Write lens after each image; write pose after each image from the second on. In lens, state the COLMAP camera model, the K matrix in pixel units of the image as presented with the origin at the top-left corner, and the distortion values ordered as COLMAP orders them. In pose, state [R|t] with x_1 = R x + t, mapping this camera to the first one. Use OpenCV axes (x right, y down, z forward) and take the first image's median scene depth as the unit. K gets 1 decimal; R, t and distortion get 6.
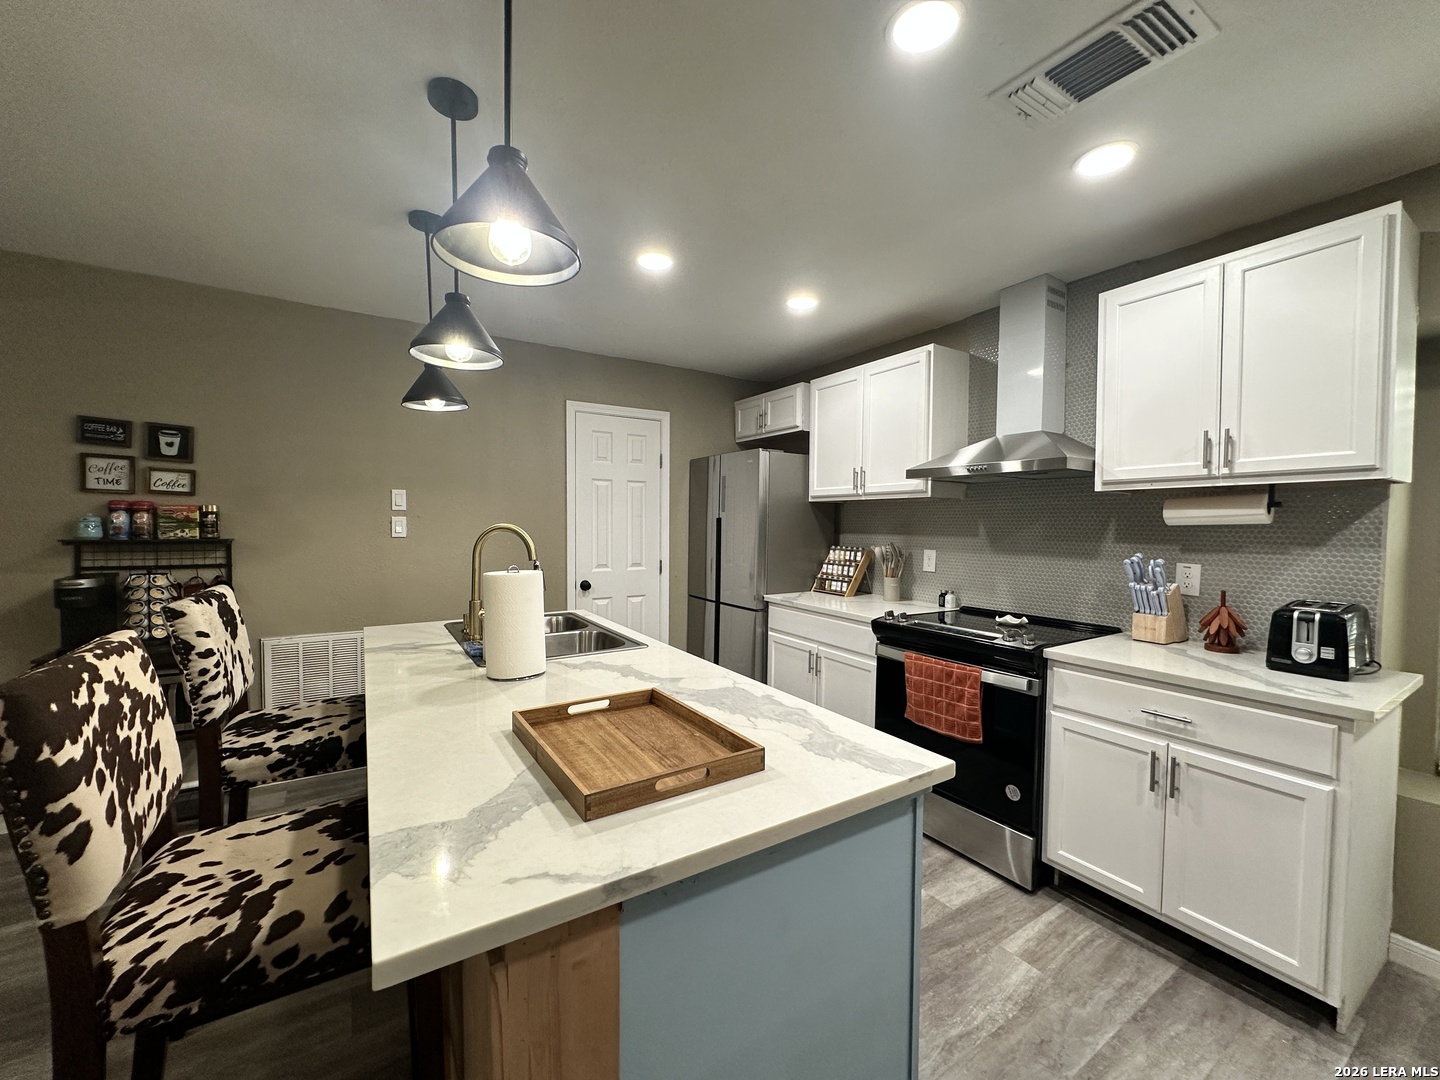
lens RADIAL K [[576.5, 0, 719.4], [0, 576.5, 540.7], [0, 0, 1]] dist [-0.000653, -0.000019]
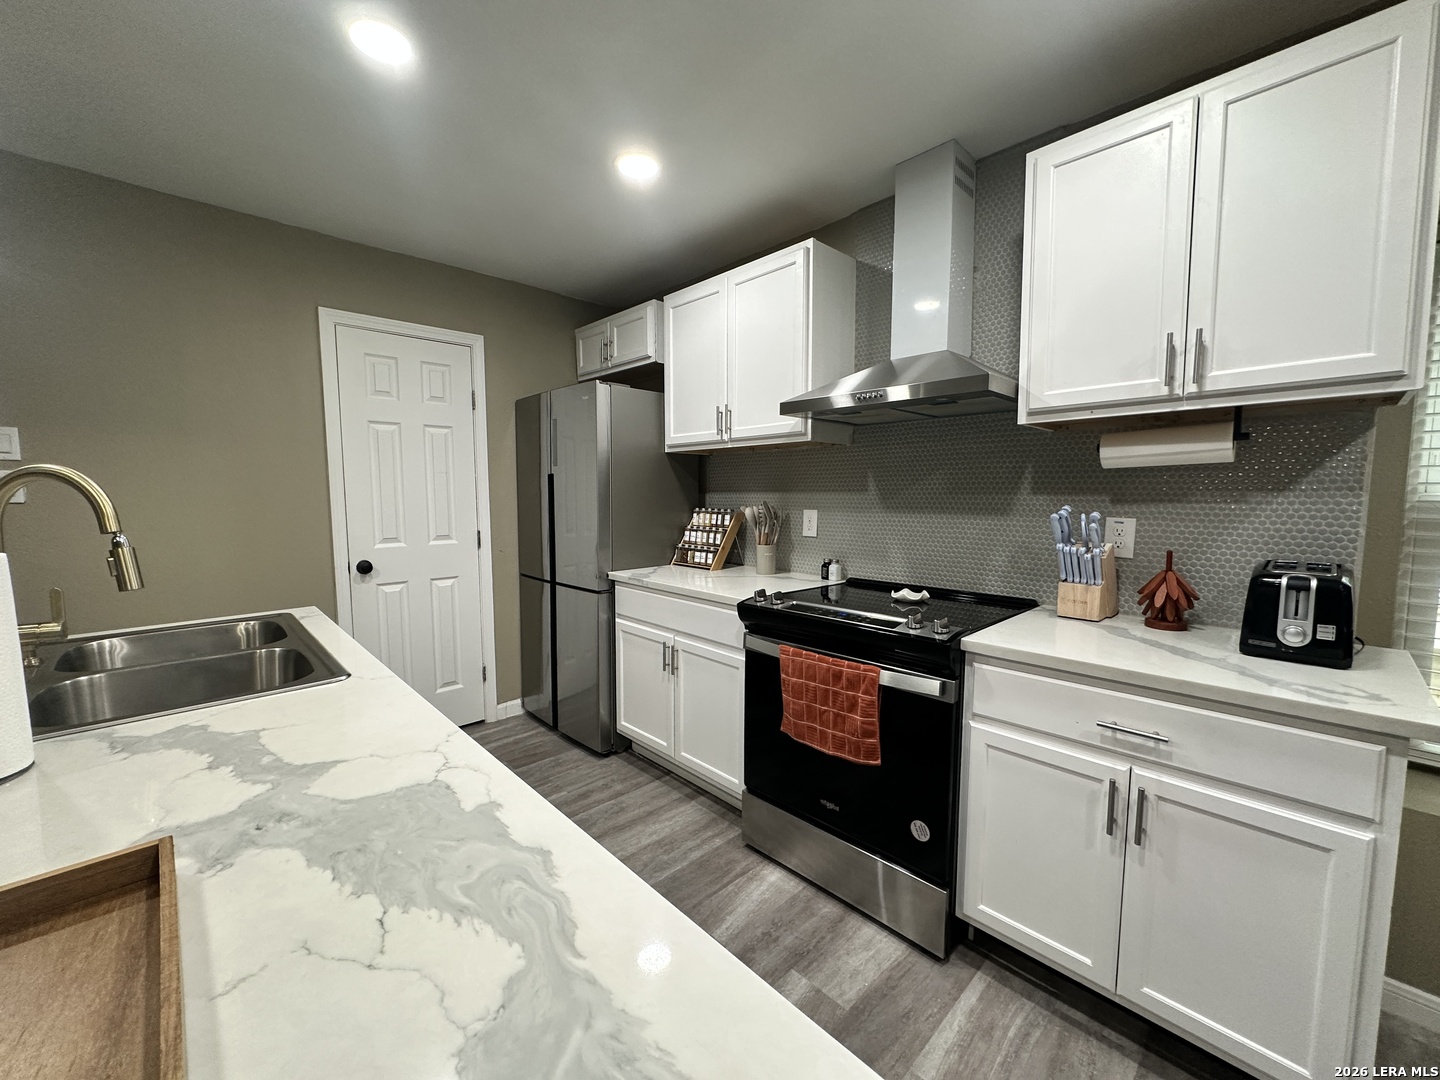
lens RADIAL K [[576.5, 0, 719.6], [0, 576.5, 539.0], [0, 0, 1]] dist [-0.000653, -0.000019]
pose [[0.980735, -0.025737, 0.193640, 0.120477], [0.016103, 0.998561, 0.051162, 0.019892], [-0.194678, -0.047058, 0.979738, 0.336780]]
